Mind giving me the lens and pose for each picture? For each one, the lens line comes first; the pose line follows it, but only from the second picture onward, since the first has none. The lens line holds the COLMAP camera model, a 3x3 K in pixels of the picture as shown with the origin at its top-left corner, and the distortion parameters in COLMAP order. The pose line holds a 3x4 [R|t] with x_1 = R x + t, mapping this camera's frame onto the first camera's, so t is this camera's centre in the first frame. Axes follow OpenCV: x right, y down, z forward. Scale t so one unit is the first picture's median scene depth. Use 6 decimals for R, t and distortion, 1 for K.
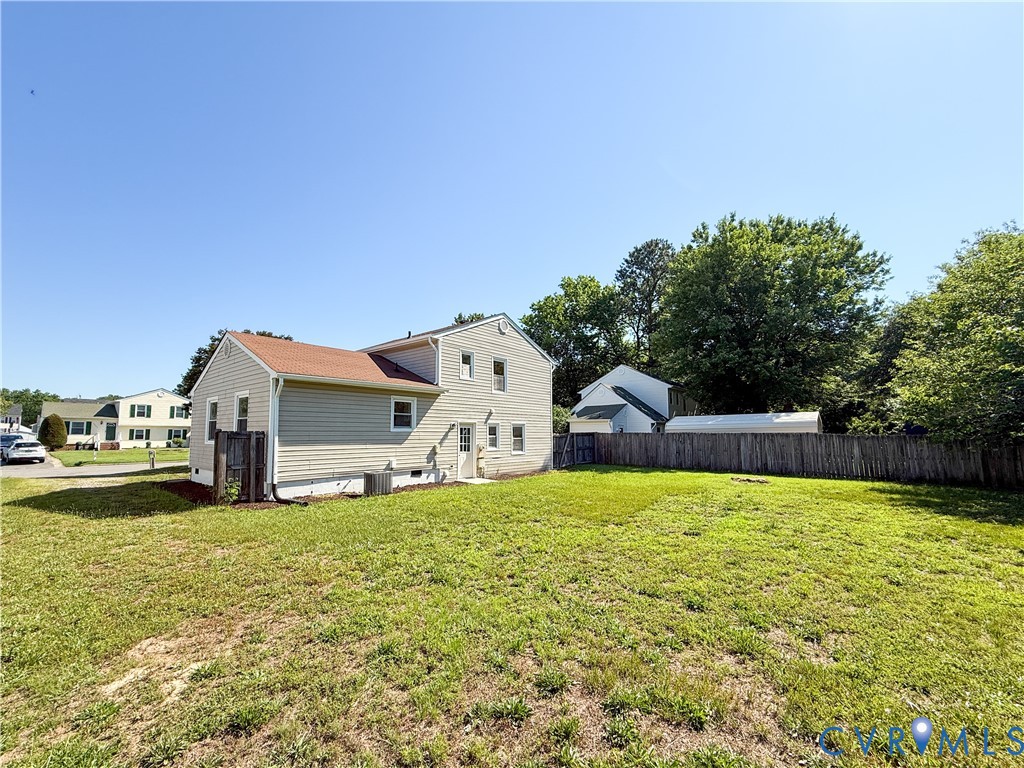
lens RADIAL K [[420.7, 0, 516.9], [0, 420.7, 383.8], [0, 0, 1]] dist [0.000790, 0.000070]
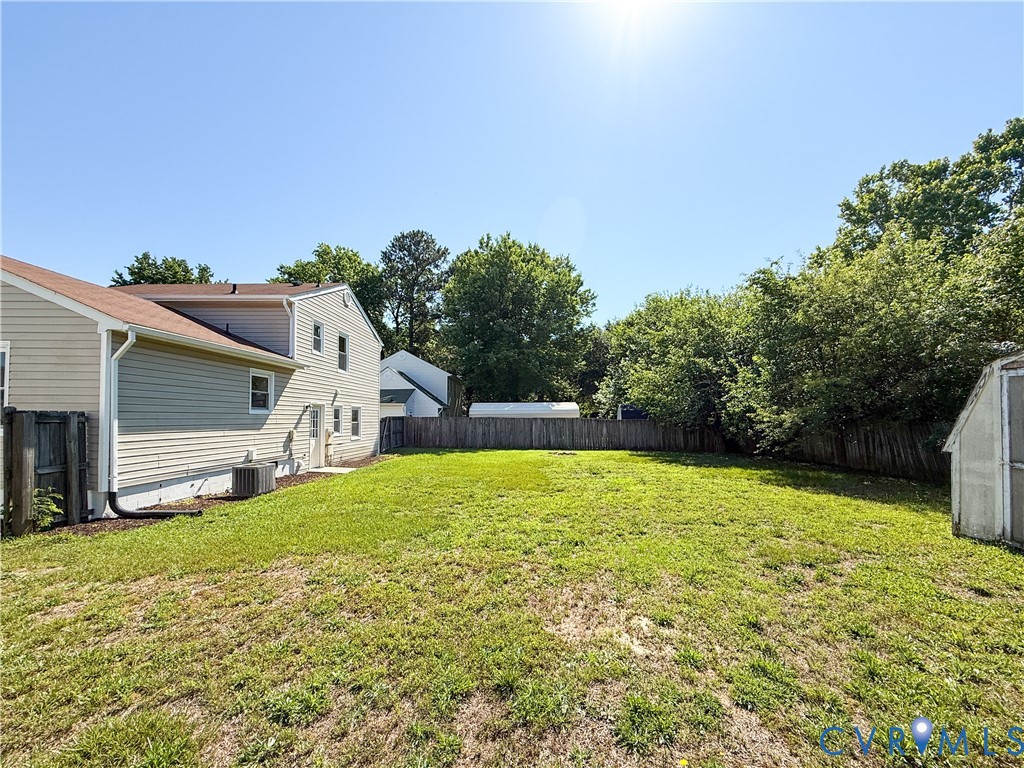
lens RADIAL K [[420.7, 0, 516.9], [0, 420.7, 383.8], [0, 0, 1]] dist [0.000790, 0.000070]
pose [[0.777890, 0.055250, 0.625967, -0.344320], [-0.078693, 0.996851, 0.009807, 0.009550], [-0.623454, -0.056888, 0.779788, 0.071312]]
